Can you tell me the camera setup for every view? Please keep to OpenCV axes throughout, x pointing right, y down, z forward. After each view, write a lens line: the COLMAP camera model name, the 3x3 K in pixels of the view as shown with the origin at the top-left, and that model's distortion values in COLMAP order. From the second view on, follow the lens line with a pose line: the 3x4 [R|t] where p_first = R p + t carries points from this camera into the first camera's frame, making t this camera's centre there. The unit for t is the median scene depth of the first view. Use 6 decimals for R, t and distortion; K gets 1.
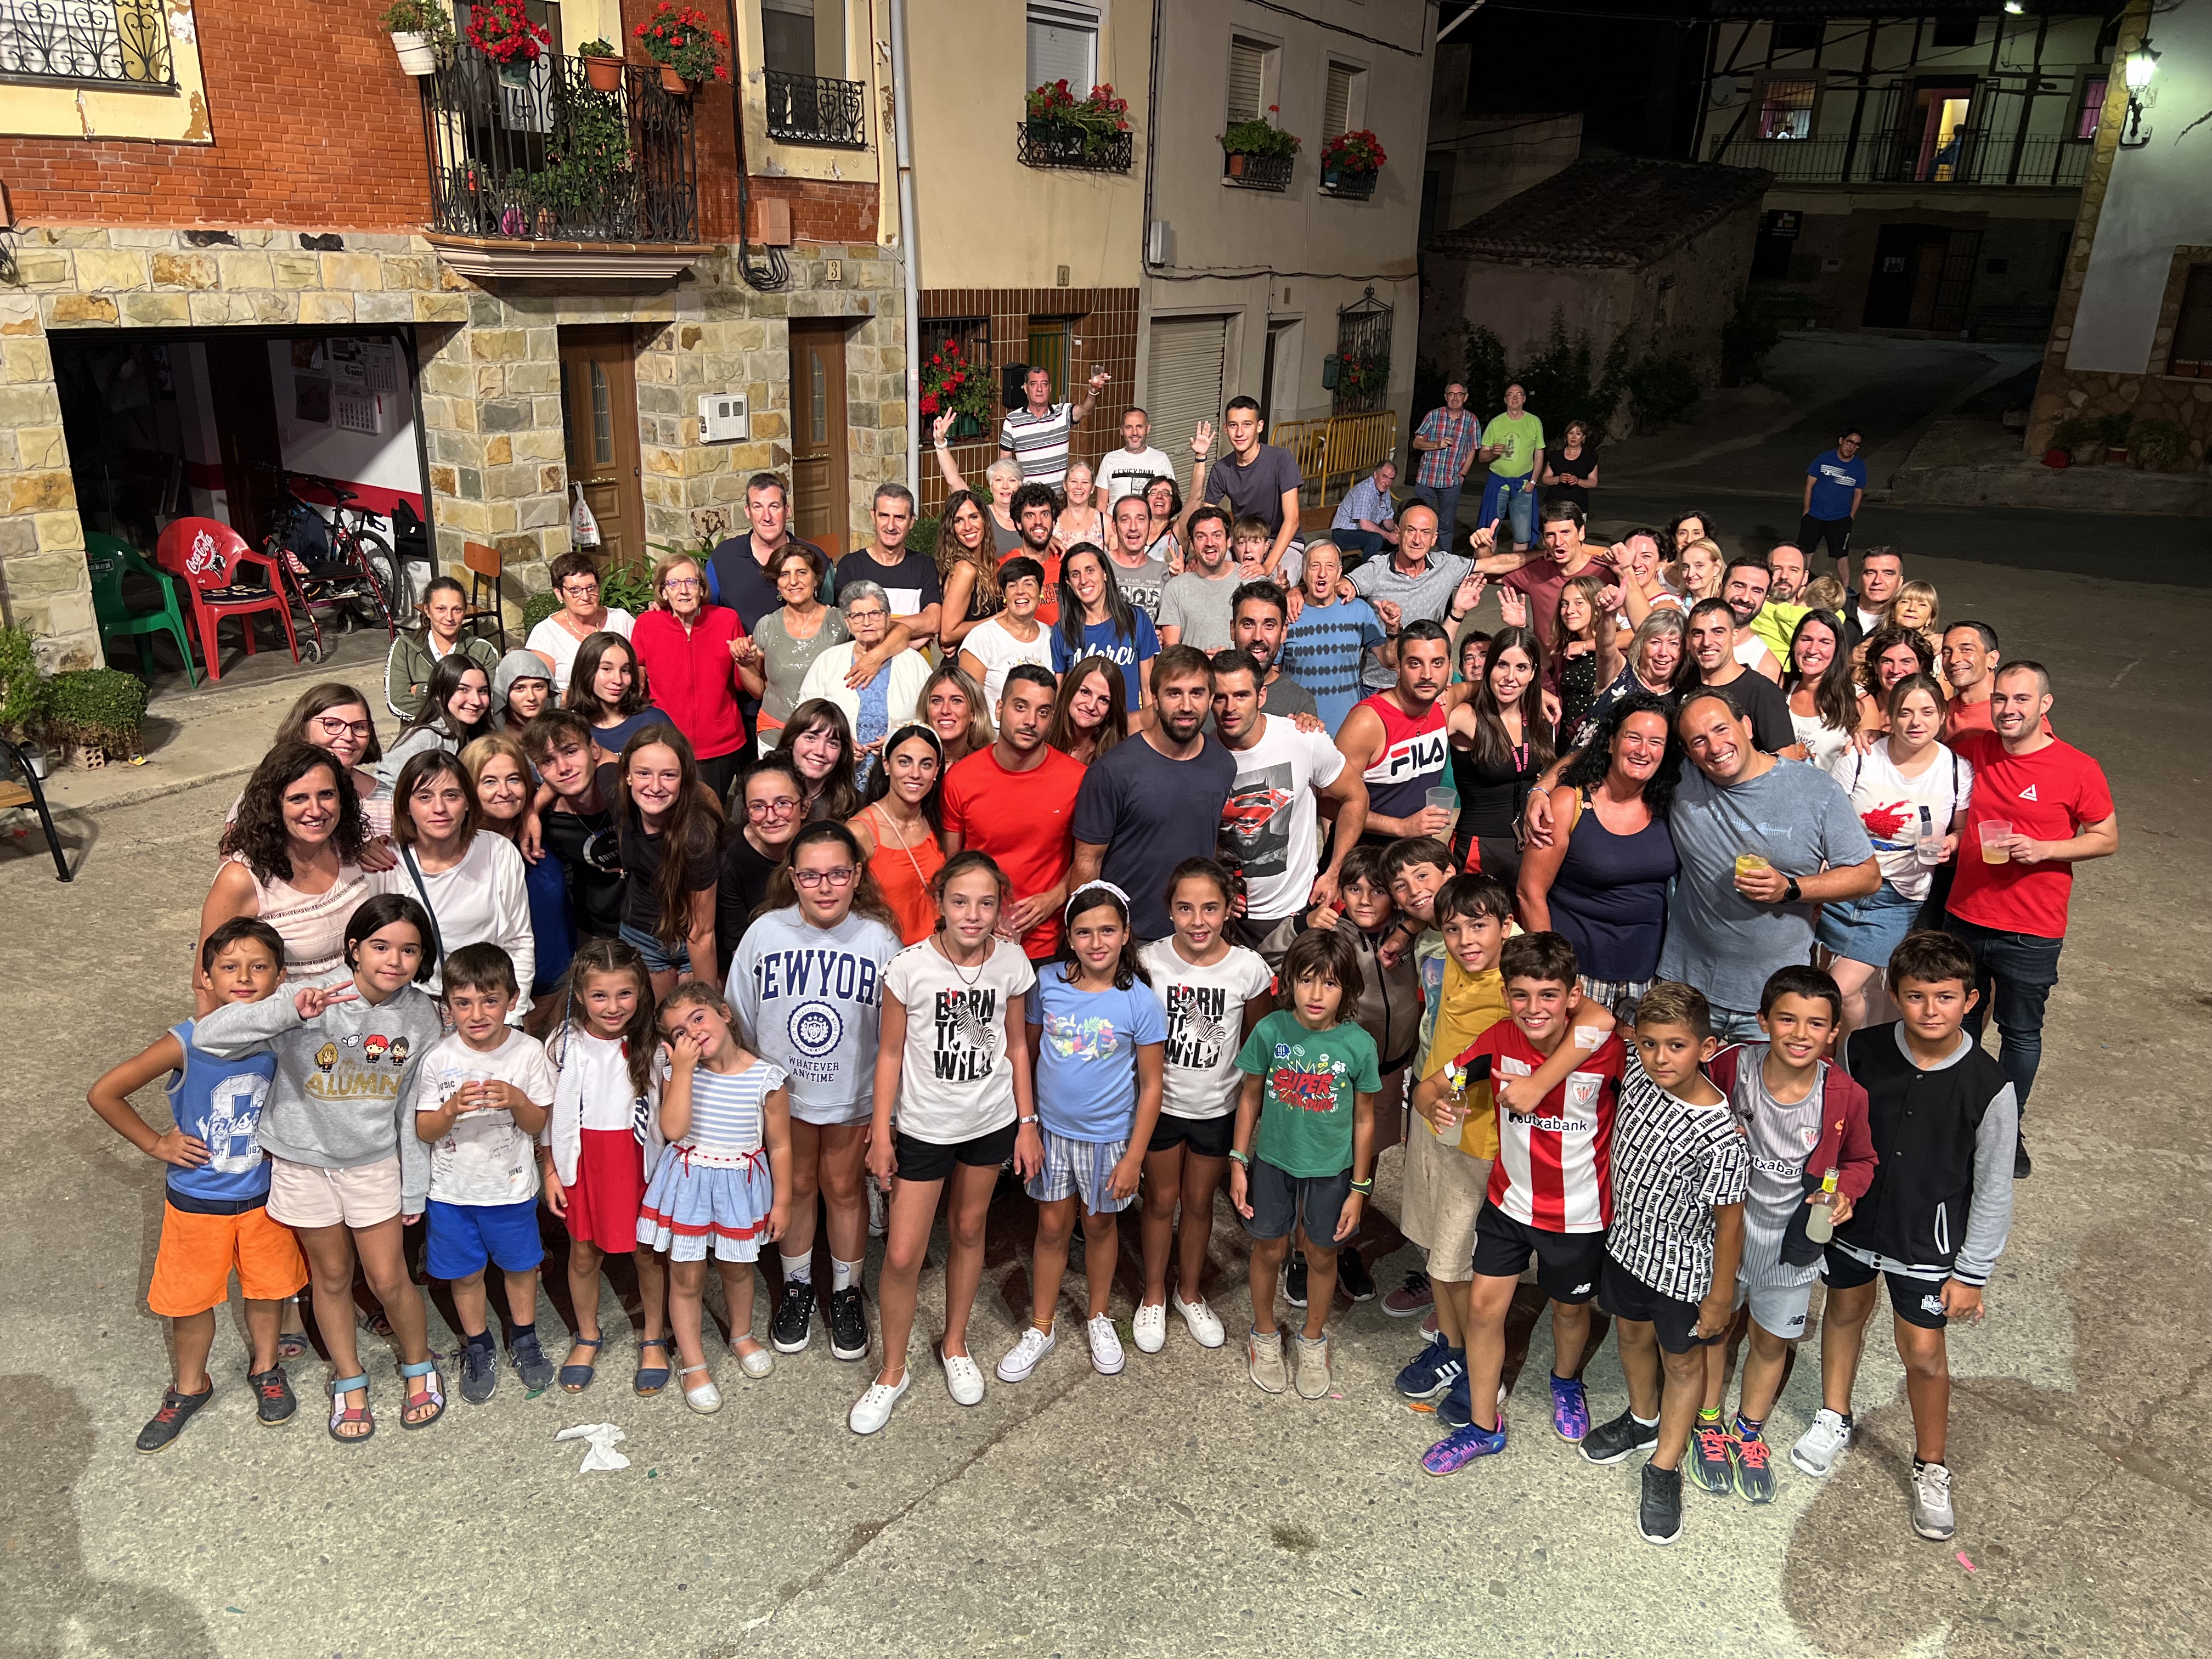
lens RADIAL K [[1705.1, 0, 1127.7], [0, 1705.1, 835.8], [0, 0, 1]] dist [0.053041, -0.055384]
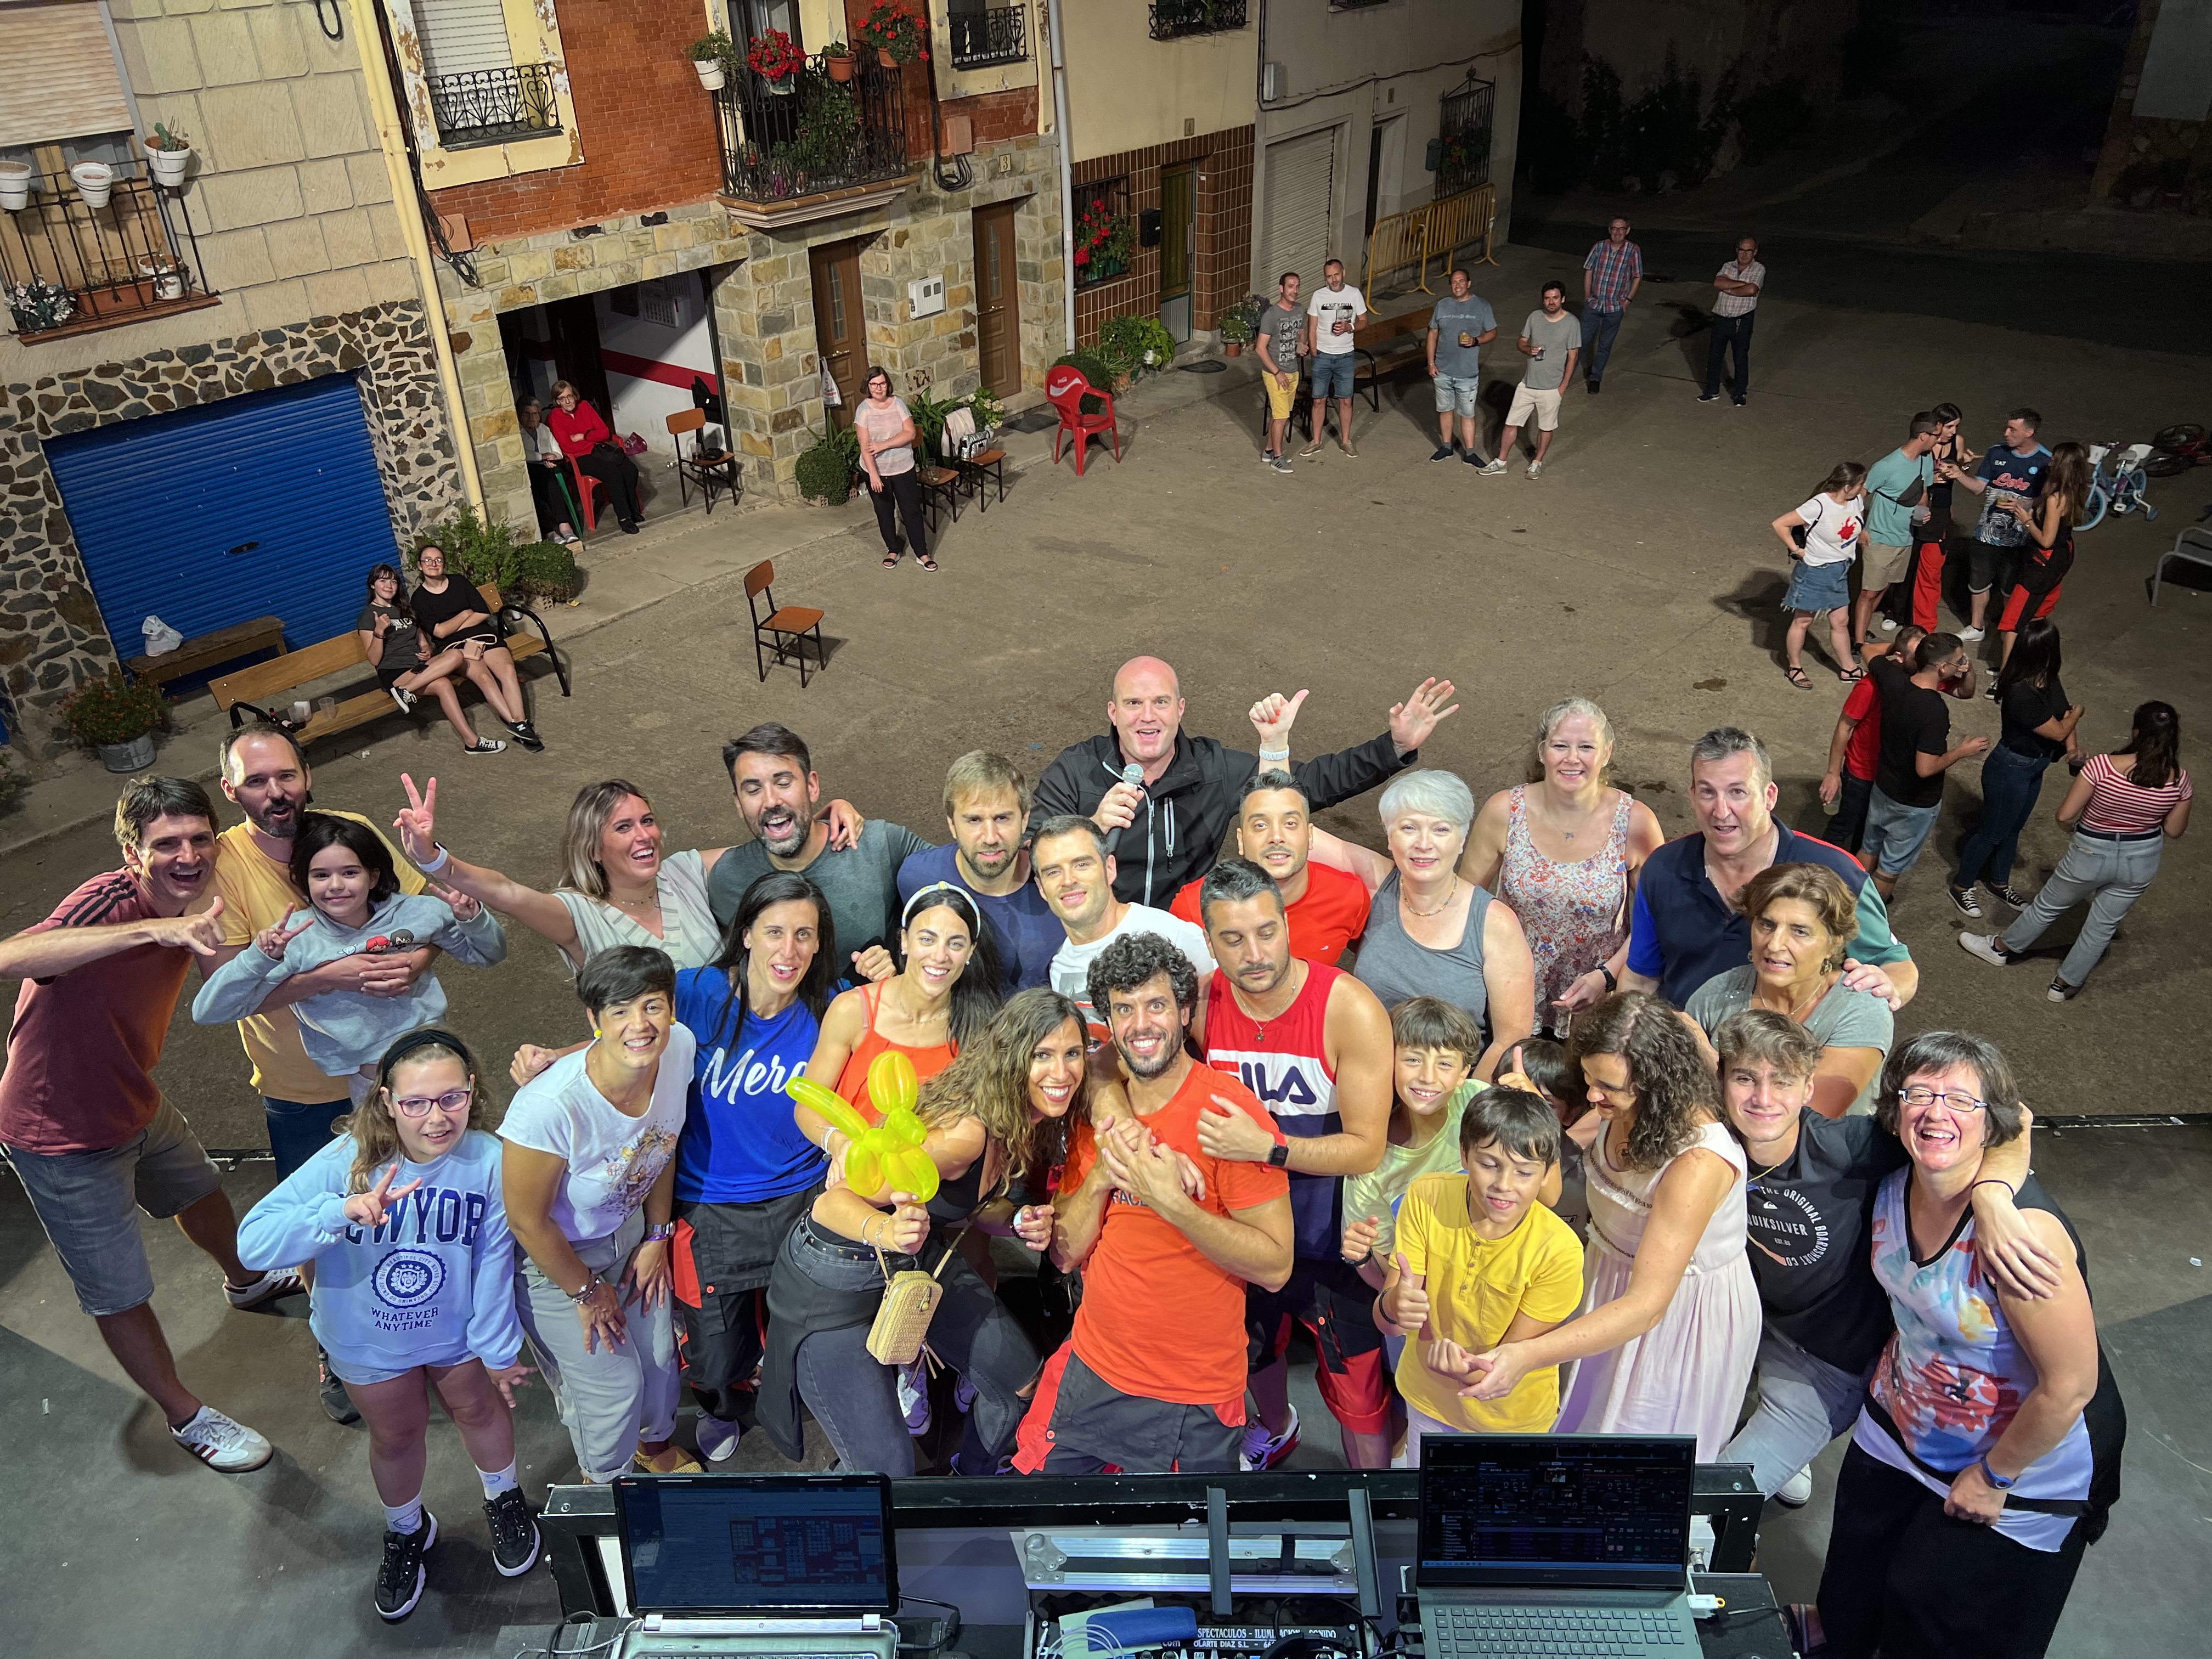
lens RADIAL K [[1705.1, 0, 1123.9], [0, 1705.1, 841.0], [0, 0, 1]] dist [0.053041, -0.055384]
pose [[0.995829, -0.006000, -0.091043, 0.032848], [0.023090, 0.981926, 0.187851, -0.091081], [0.088270, -0.189170, 0.977969, -0.382717]]
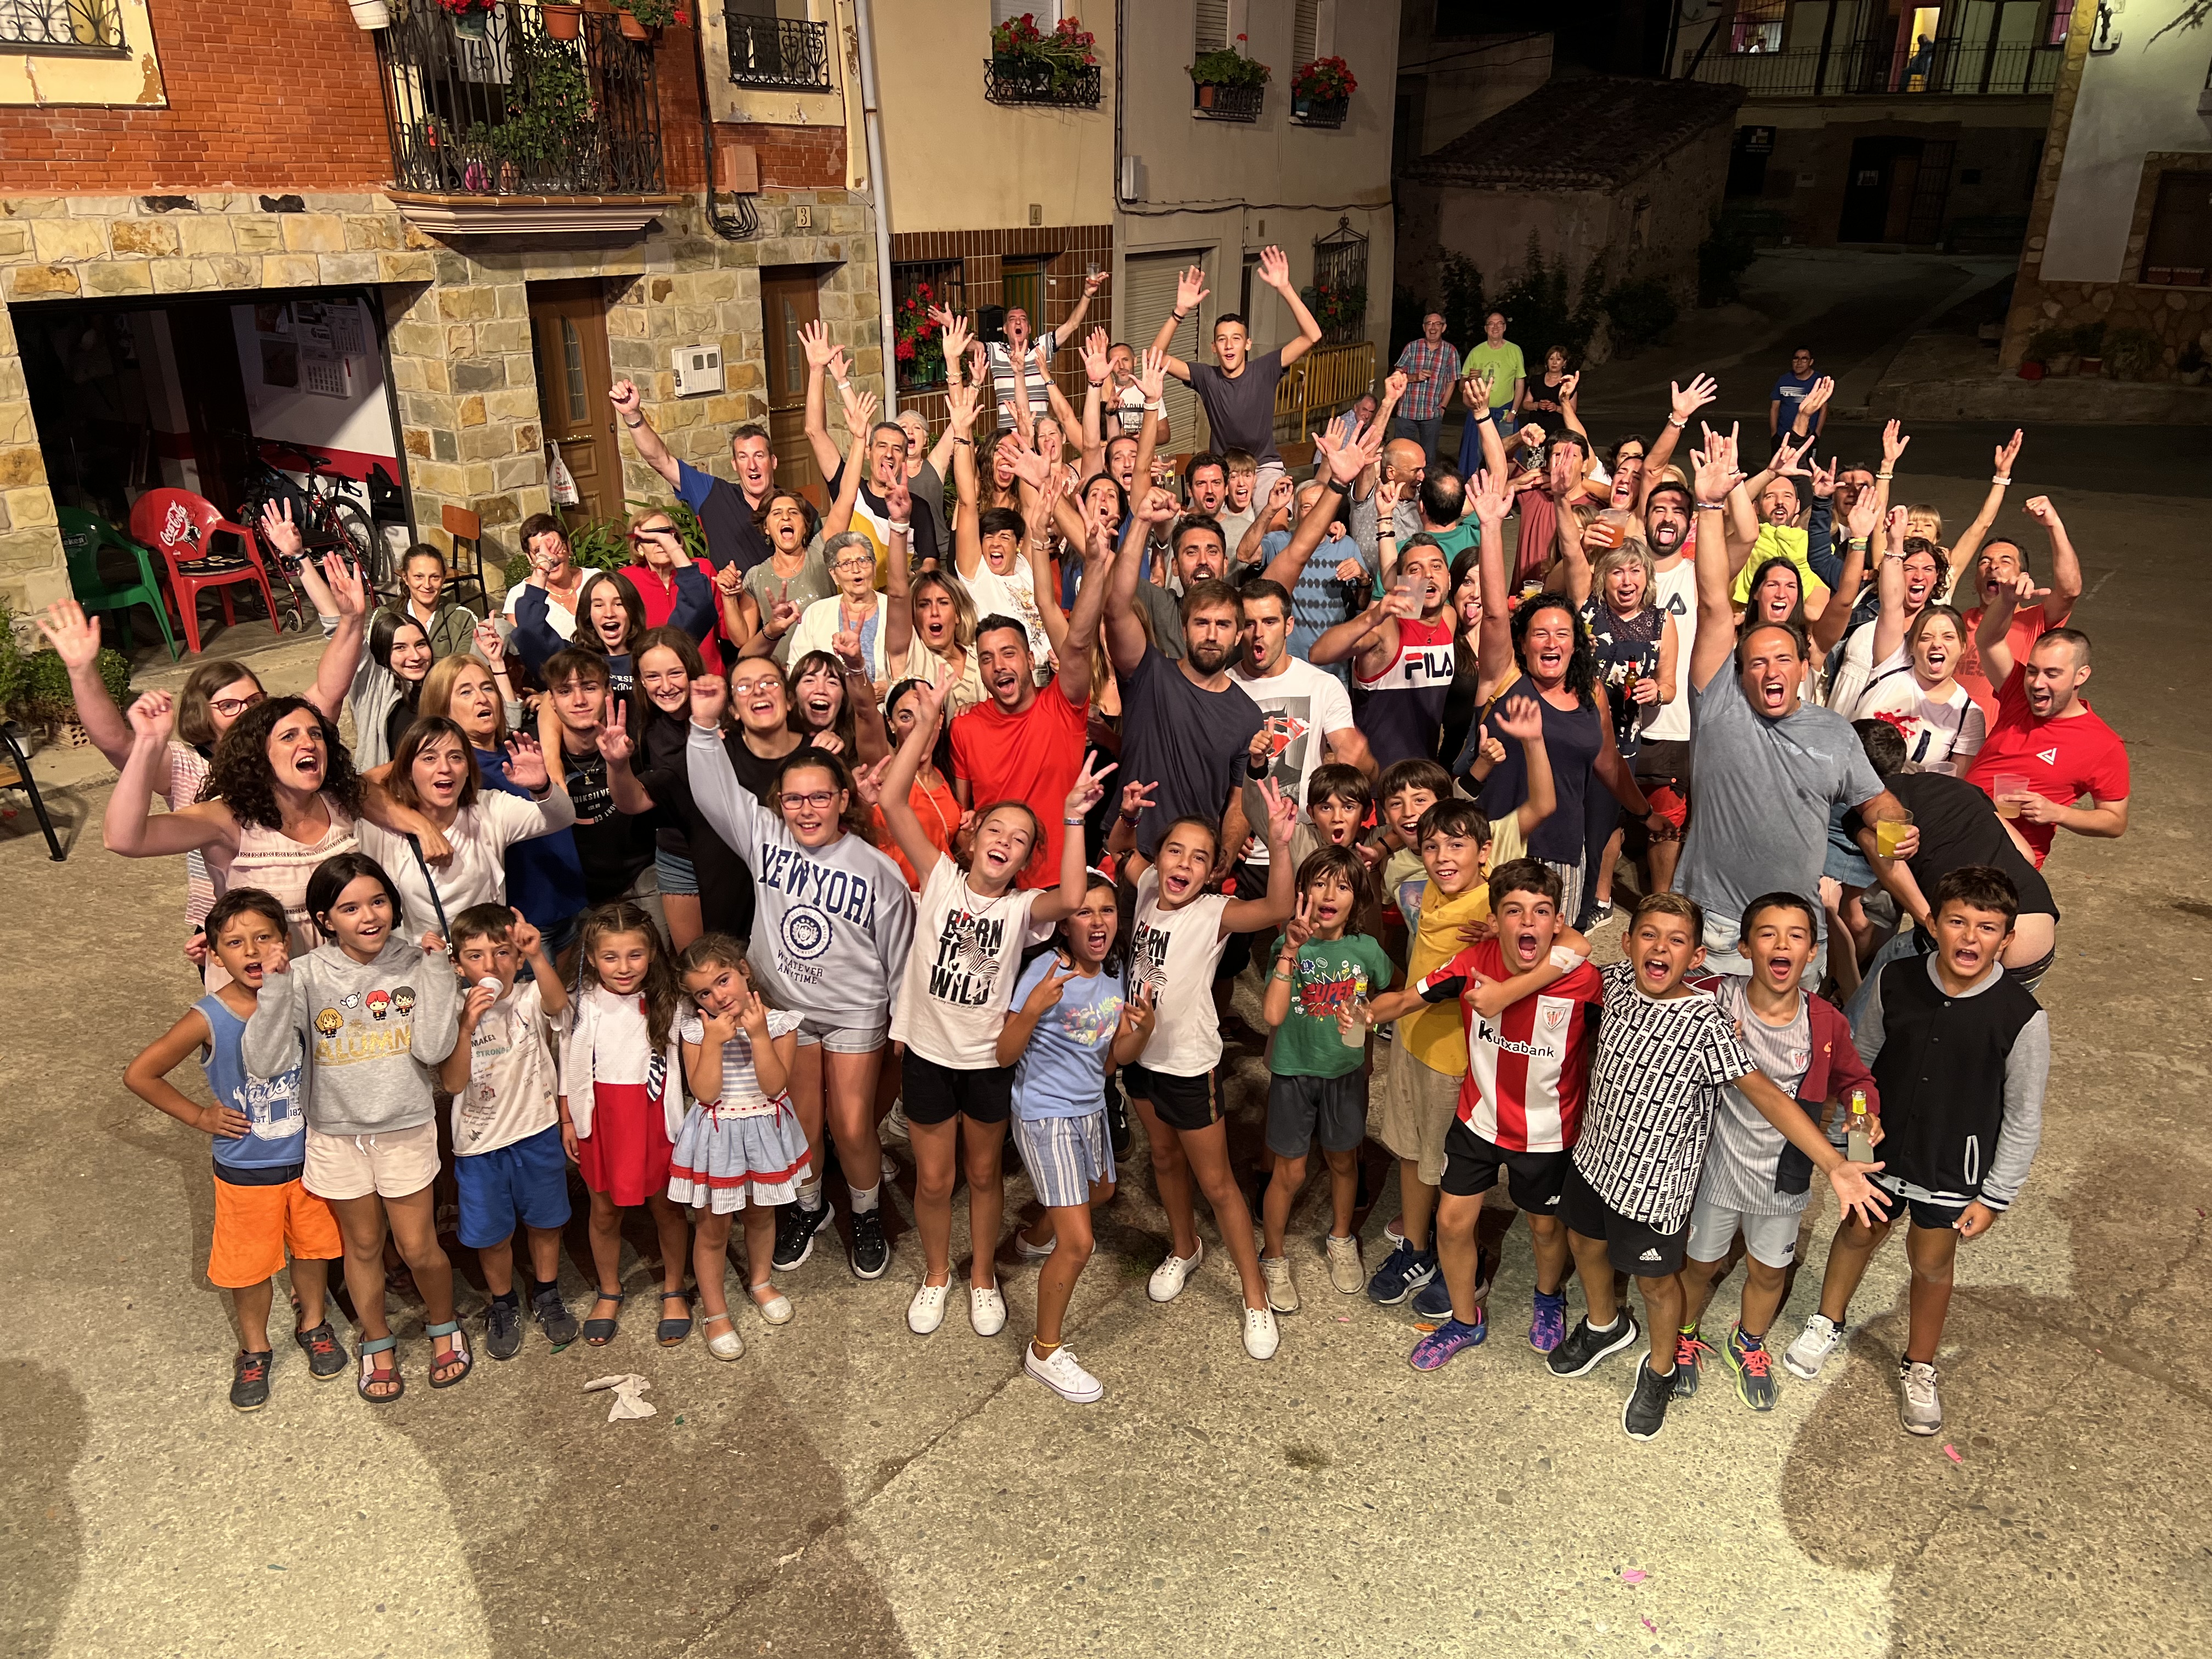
lens RADIAL K [[1705.1, 0, 1148.2], [0, 1705.1, 836.0], [0, 0, 1]] dist [0.053041, -0.055384]
pose [[0.999293, -0.034007, 0.016029, -0.000807], [0.033430, 0.998828, 0.034988, -0.001211], [-0.017200, -0.034427, 0.999259, -0.005969]]
